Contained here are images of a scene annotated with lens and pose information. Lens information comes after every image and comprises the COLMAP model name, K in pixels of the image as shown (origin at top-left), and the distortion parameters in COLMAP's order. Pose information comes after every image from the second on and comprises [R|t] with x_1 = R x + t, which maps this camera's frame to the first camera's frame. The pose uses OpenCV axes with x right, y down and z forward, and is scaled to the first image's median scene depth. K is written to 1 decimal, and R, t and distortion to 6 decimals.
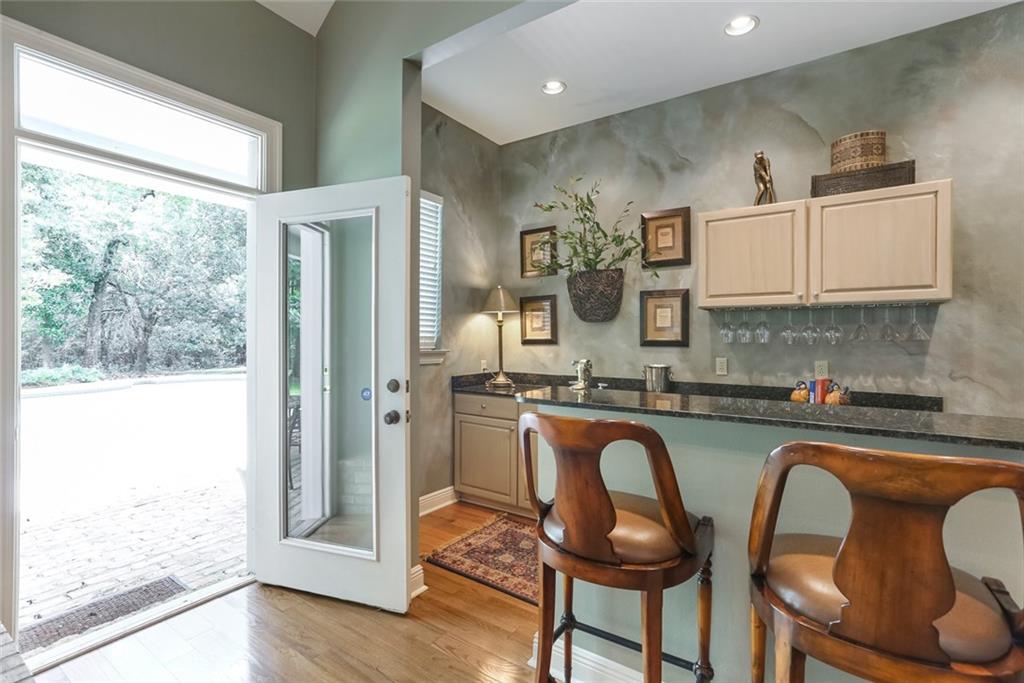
lens RADIAL K [[476.7, 0, 515.6], [0, 476.7, 340.3], [0, 0, 1]] dist [-0.010831, 0.002302]
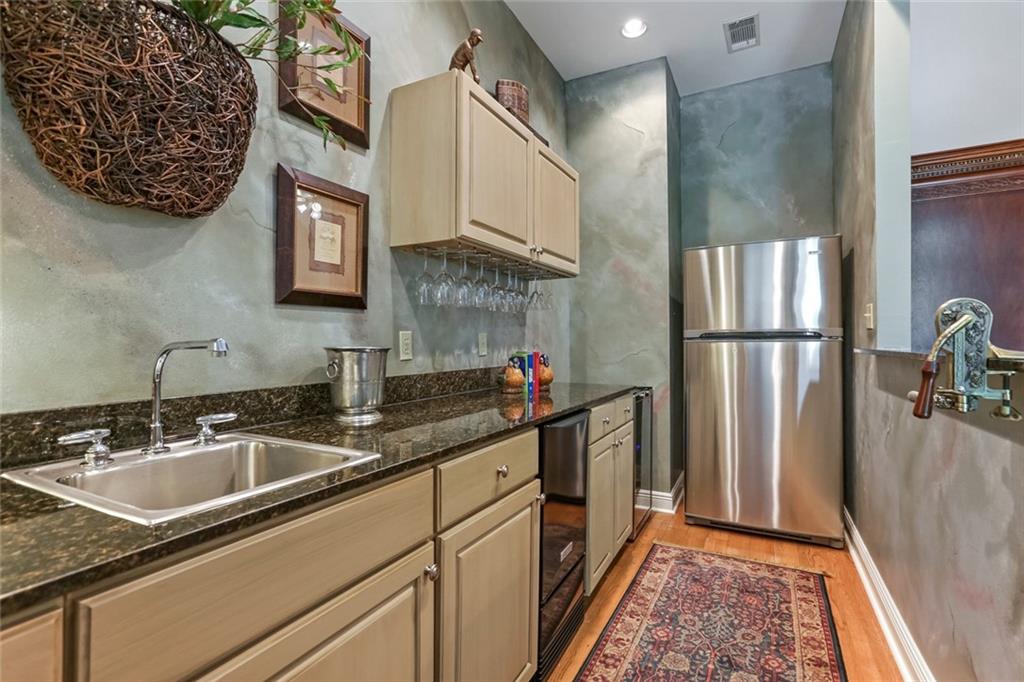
lens RADIAL K [[476.7, 0, 511.1], [0, 476.7, 341.0], [0, 0, 1]] dist [-0.010831, 0.002302]
pose [[-0.119931, -0.007093, 0.992757, -0.155912], [0.004928, 0.999958, 0.007739, 0.043204], [-0.992770, 0.005820, -0.119891, 0.896501]]
